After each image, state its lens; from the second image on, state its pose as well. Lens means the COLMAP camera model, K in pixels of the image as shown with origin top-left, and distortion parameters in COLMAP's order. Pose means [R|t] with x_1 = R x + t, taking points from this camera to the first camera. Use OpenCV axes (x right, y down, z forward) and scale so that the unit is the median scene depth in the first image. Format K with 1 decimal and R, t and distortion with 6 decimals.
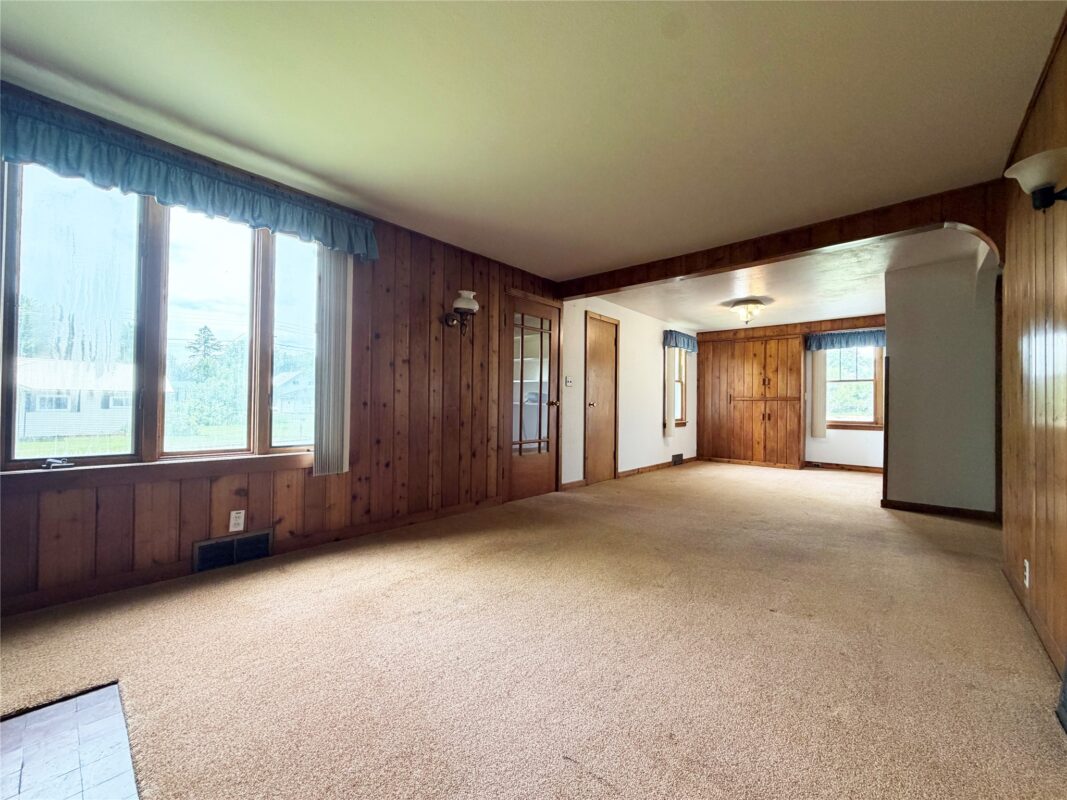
lens RADIAL K [[423.8, 0, 537.2], [0, 423.8, 401.9], [0, 0, 1]] dist [-0.000926, -0.000506]
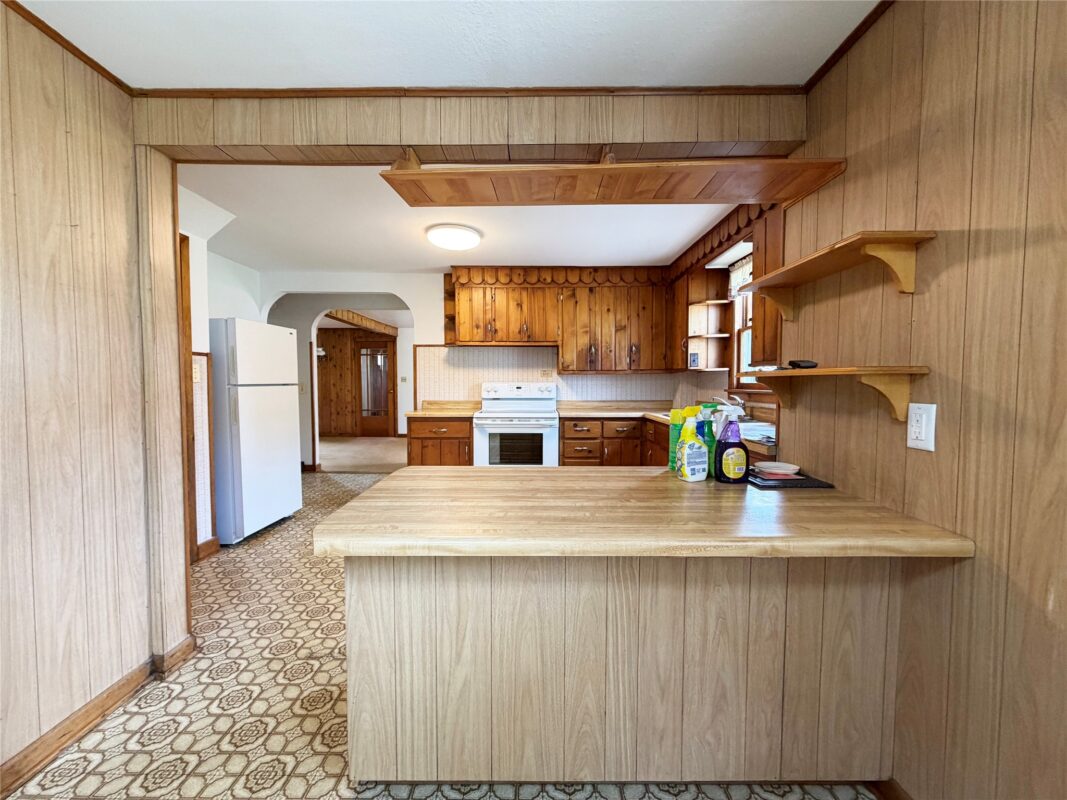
lens RADIAL K [[423.8, 0, 531.4], [0, 423.8, 401.5], [0, 0, 1]] dist [-0.000926, -0.000506]
pose [[0.664754, 0.017588, -0.746855, 2.788117], [0.015352, 0.999190, 0.037195, -0.016376], [0.746904, -0.036192, 0.663946, 0.287976]]
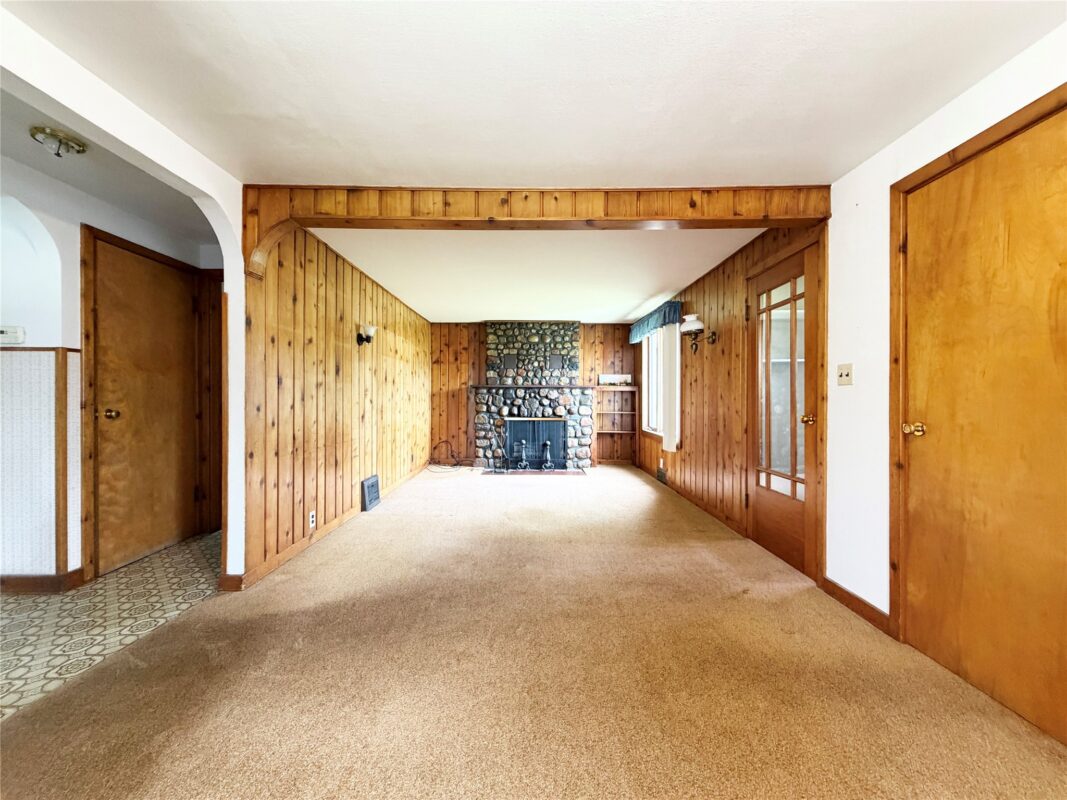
lens RADIAL K [[423.8, 0, 529.2], [0, 423.8, 398.7], [0, 0, 1]] dist [-0.000926, -0.000506]
pose [[-0.746919, -0.013566, -0.664777, 1.002625], [-0.006120, 0.999890, -0.013529, -0.017813], [0.664887, -0.006037, -0.746920, 1.708711]]
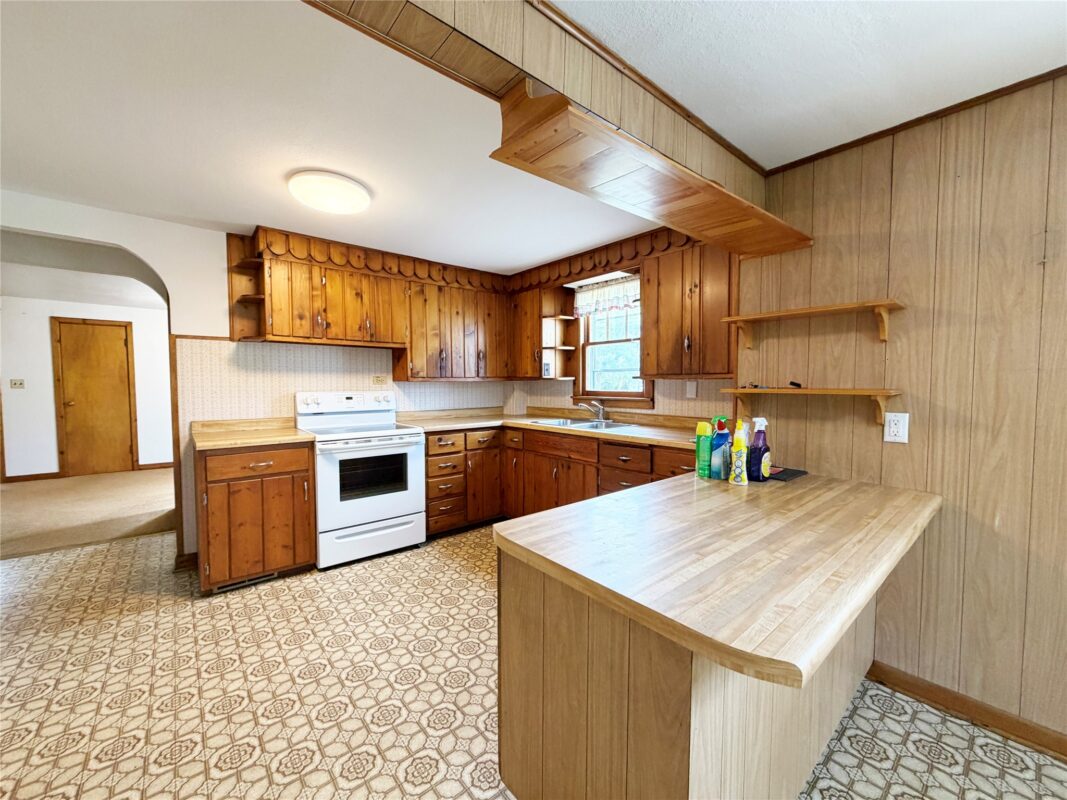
lens RADIAL K [[423.8, 0, 528.4], [0, 423.8, 401.8], [0, 0, 1]] dist [-0.000926, -0.000506]
pose [[0.990233, -0.011186, -0.138971, 2.344112], [0.018290, 0.998584, 0.049947, -0.047097], [0.138216, -0.052001, 0.989036, 0.154577]]
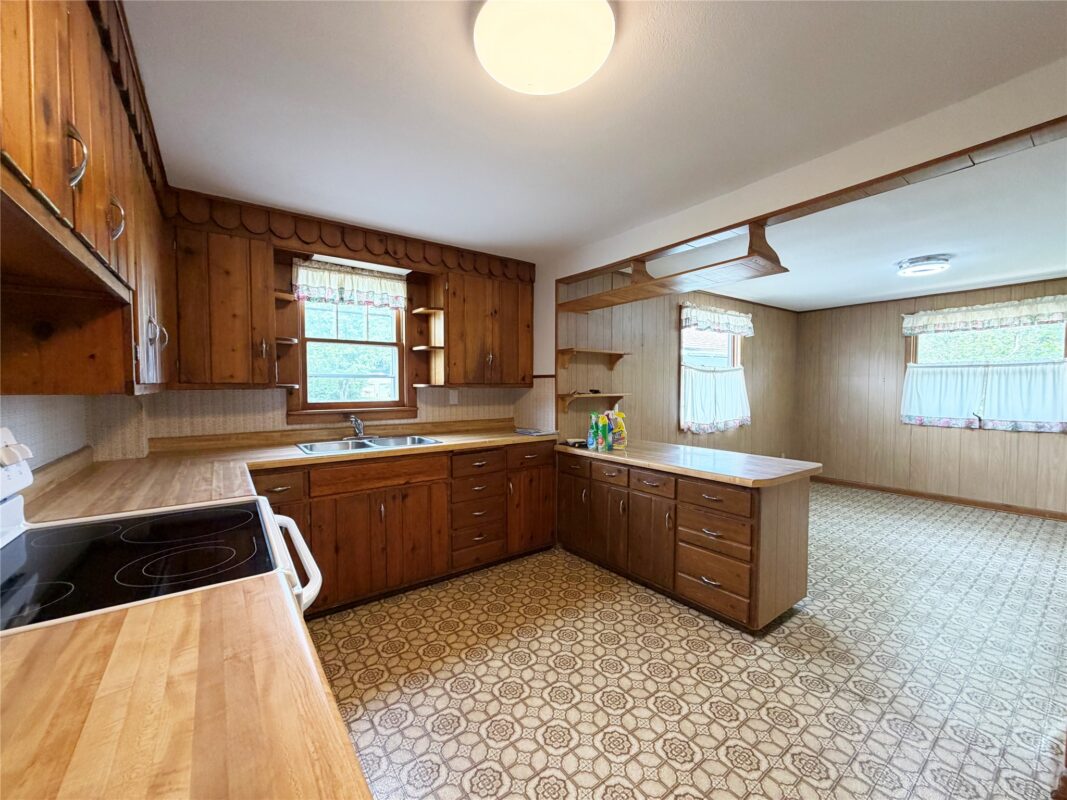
lens RADIAL K [[423.8, 0, 537.8], [0, 423.8, 401.4], [0, 0, 1]] dist [-0.000926, -0.000506]
pose [[0.189762, -0.050252, 0.980543, 1.529476], [-0.002249, 0.998664, 0.051616, -0.065545], [-0.981828, -0.012000, 0.189396, 0.765913]]
